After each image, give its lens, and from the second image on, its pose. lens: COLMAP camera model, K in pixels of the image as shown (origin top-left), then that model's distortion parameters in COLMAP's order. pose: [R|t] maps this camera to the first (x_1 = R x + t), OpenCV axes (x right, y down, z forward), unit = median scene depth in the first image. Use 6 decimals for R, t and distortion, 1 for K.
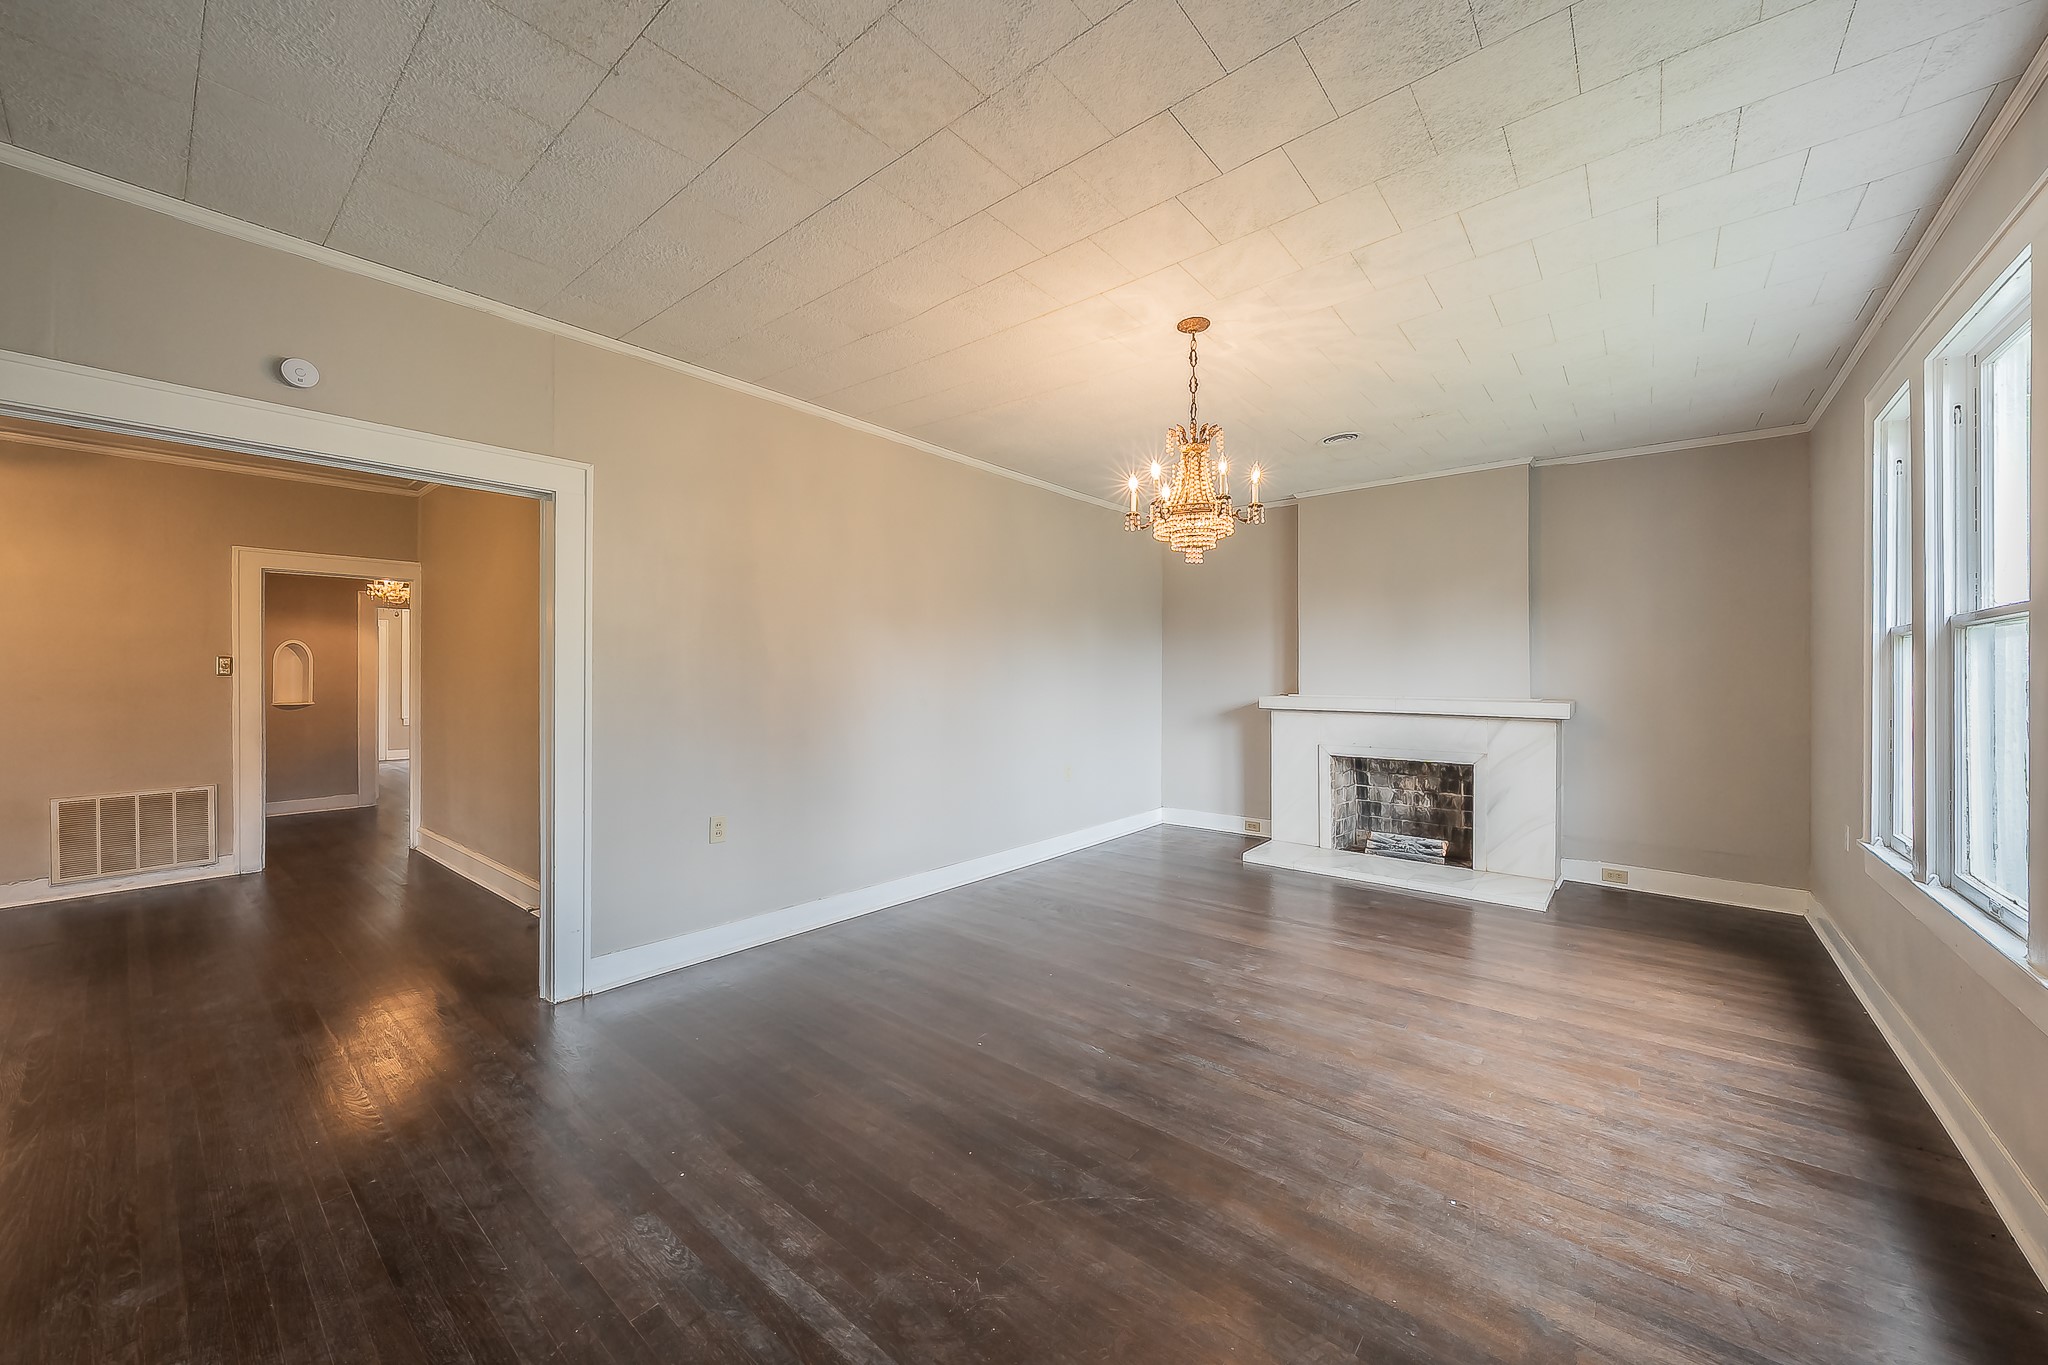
lens RADIAL K [[756.9, 0, 1015.7], [0, 756.9, 674.2], [0, 0, 1]] dist [-0.001798, -0.000069]
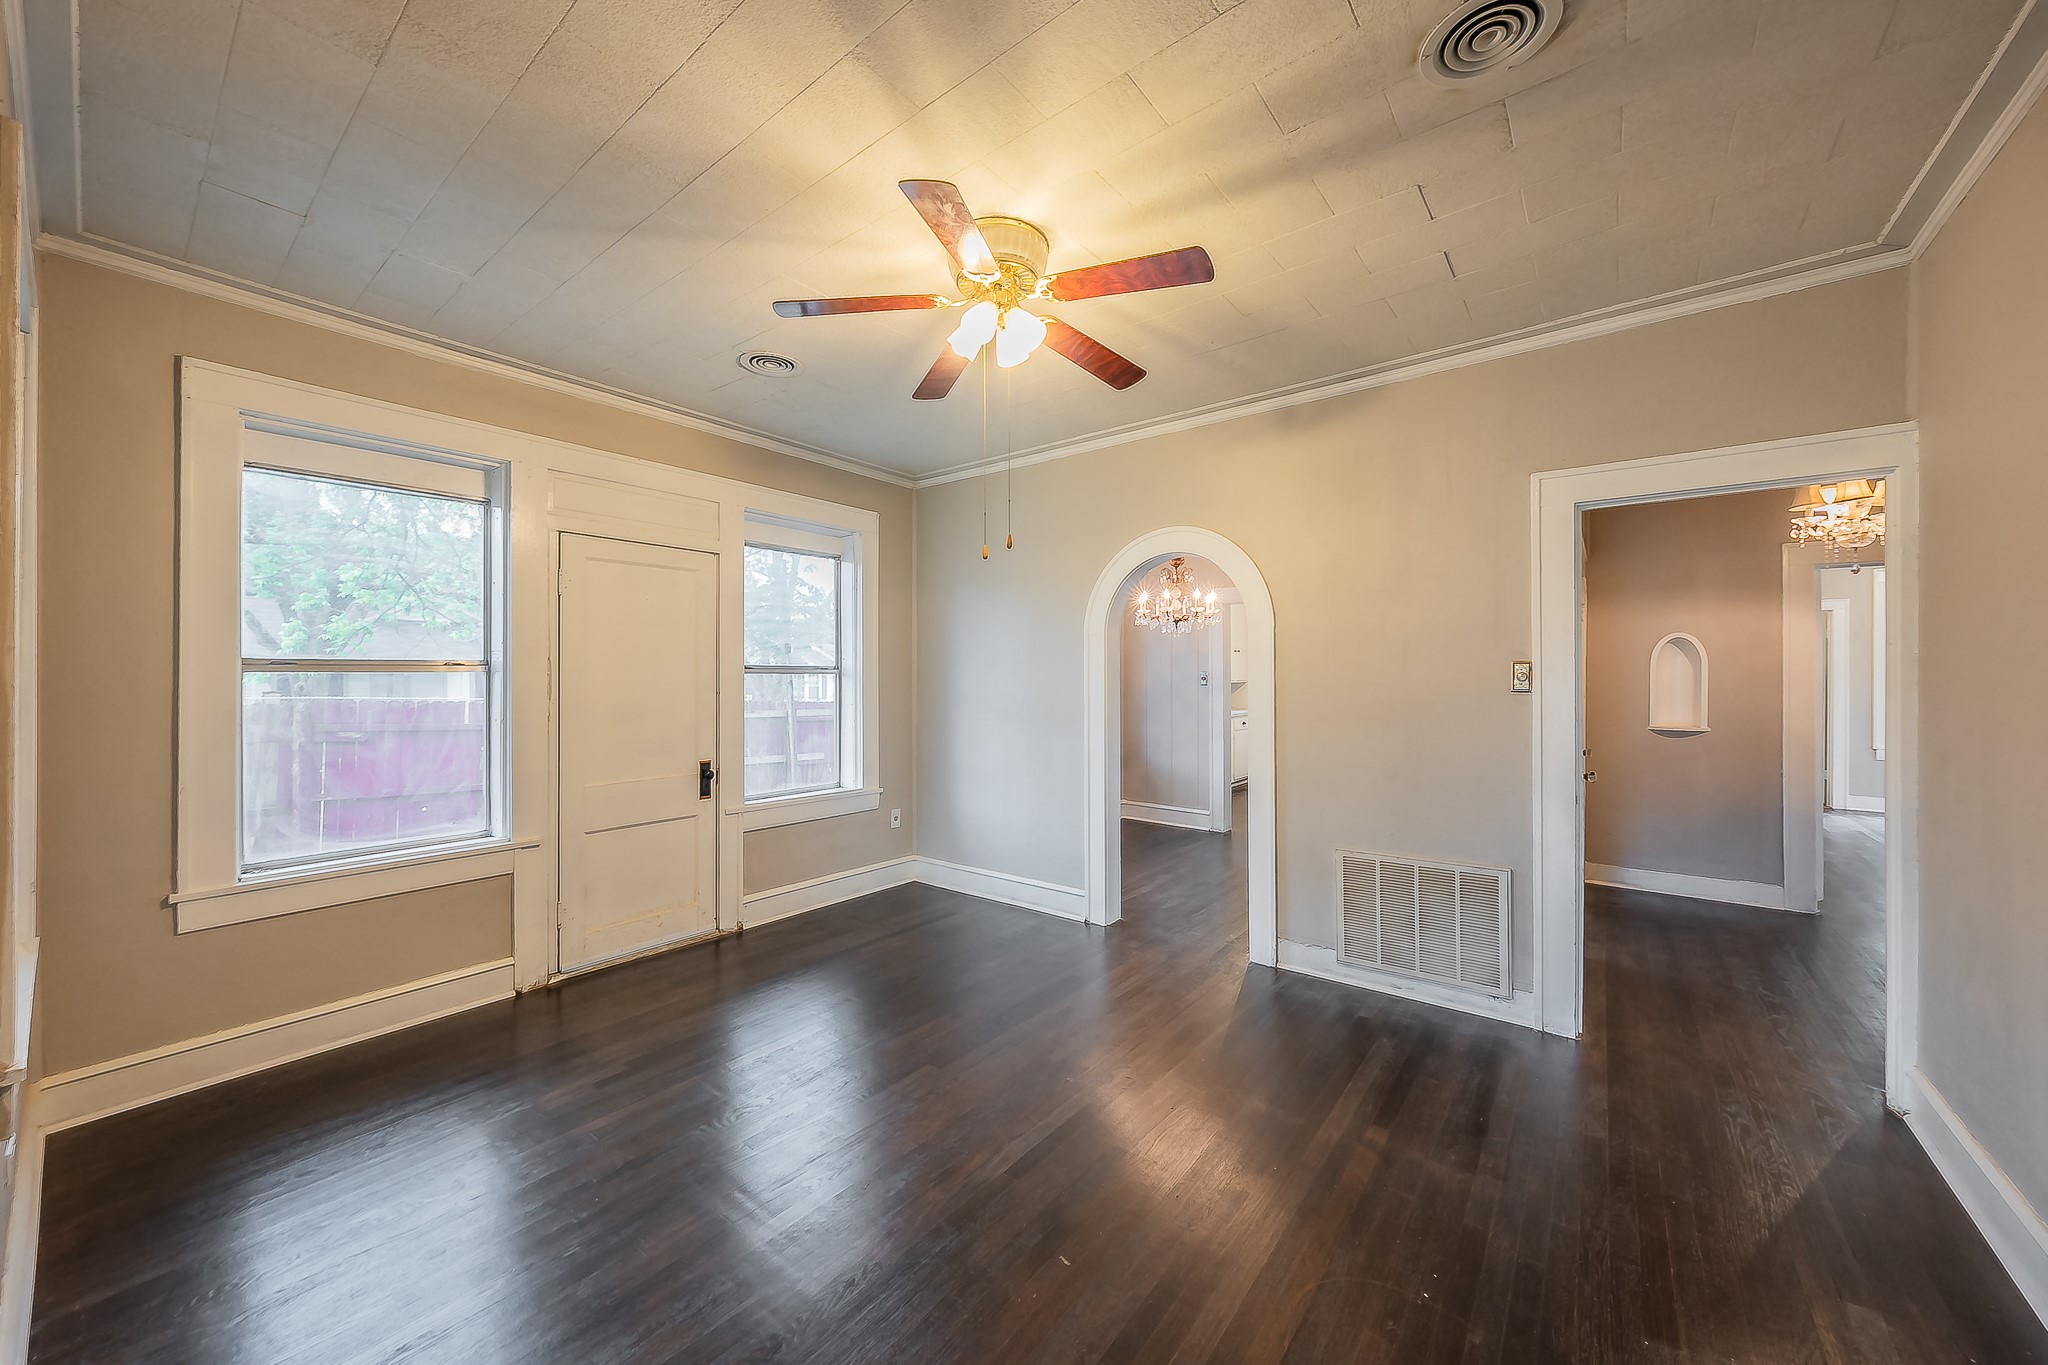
lens RADIAL K [[756.9, 0, 1015.7], [0, 756.9, 674.2], [0, 0, 1]] dist [-0.001798, -0.000069]
pose [[0.038795, -0.001632, -0.999246, -0.685391], [0.001987, 0.999997, -0.001556, -0.018583], [0.999245, -0.001925, 0.038798, 0.854597]]
